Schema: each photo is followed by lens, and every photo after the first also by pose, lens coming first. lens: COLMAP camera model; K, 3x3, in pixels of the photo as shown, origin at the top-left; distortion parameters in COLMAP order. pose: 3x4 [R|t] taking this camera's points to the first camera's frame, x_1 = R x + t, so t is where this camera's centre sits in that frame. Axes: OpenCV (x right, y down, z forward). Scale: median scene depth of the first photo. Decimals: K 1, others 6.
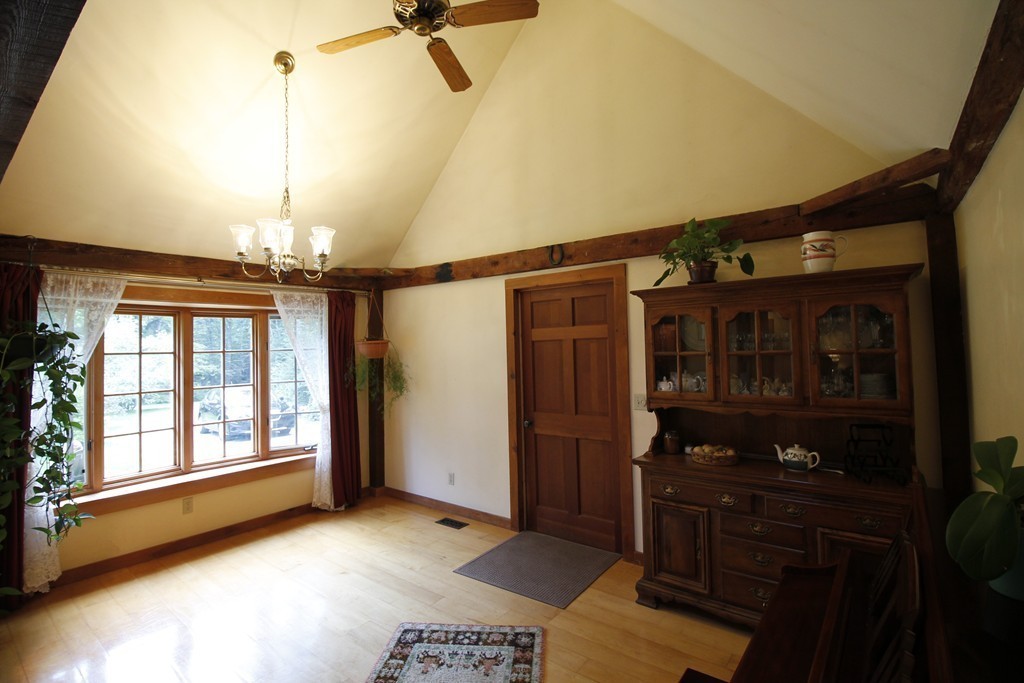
lens RADIAL K [[489.6, 0, 512.0], [0, 489.6, 341.5], [0, 0, 1]] dist [-0.000980, -0.000286]
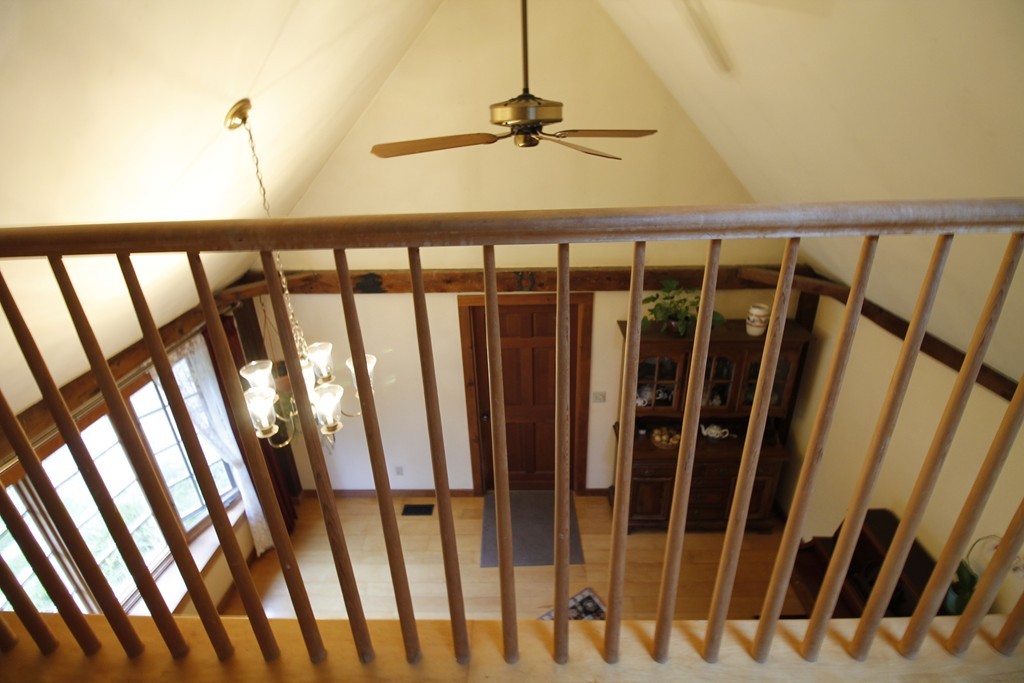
lens RADIAL K [[489.6, 0, 512.0], [0, 489.6, 341.5], [0, 0, 1]] dist [-0.000980, -0.000286]
pose [[0.795142, -0.259227, 0.548225, -0.742506], [-0.004794, 0.901315, 0.433137, -0.719414], [-0.606404, -0.347034, 0.715431, 0.359699]]
